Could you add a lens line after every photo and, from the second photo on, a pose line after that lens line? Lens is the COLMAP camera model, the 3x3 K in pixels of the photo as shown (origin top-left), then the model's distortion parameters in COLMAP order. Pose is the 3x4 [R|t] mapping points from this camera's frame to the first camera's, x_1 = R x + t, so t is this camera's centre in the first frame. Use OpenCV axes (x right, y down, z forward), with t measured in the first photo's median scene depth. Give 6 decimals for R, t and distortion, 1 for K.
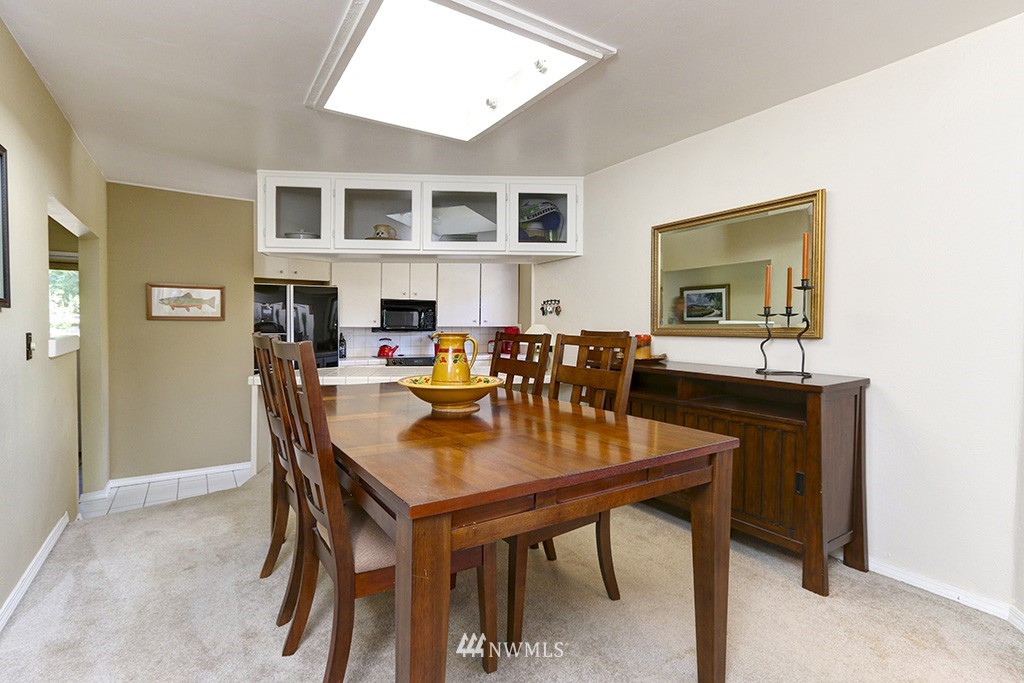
lens RADIAL K [[488.3, 0, 509.0], [0, 488.3, 330.3], [0, 0, 1]] dist [-0.000539, -0.000097]
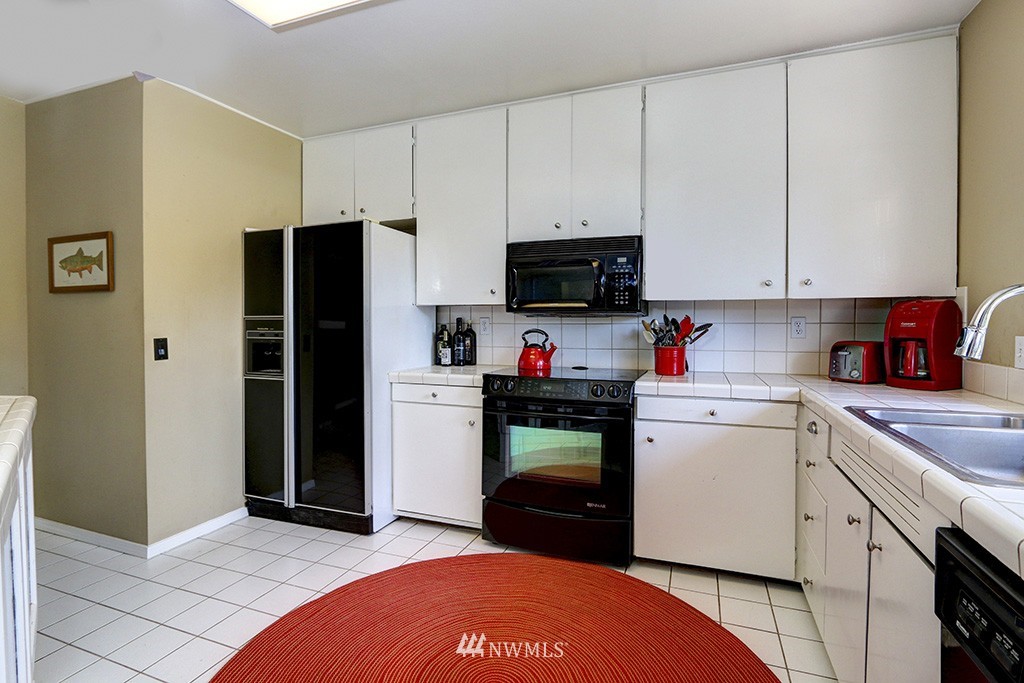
lens RADIAL K [[488.3, 0, 509.0], [0, 488.3, 330.3], [0, 0, 1]] dist [-0.000539, -0.000097]
pose [[0.586671, 0.015963, -0.809668, 0.158898], [-0.004625, 0.999855, 0.016361, 0.014852], [0.809812, -0.005854, 0.586660, 1.047447]]
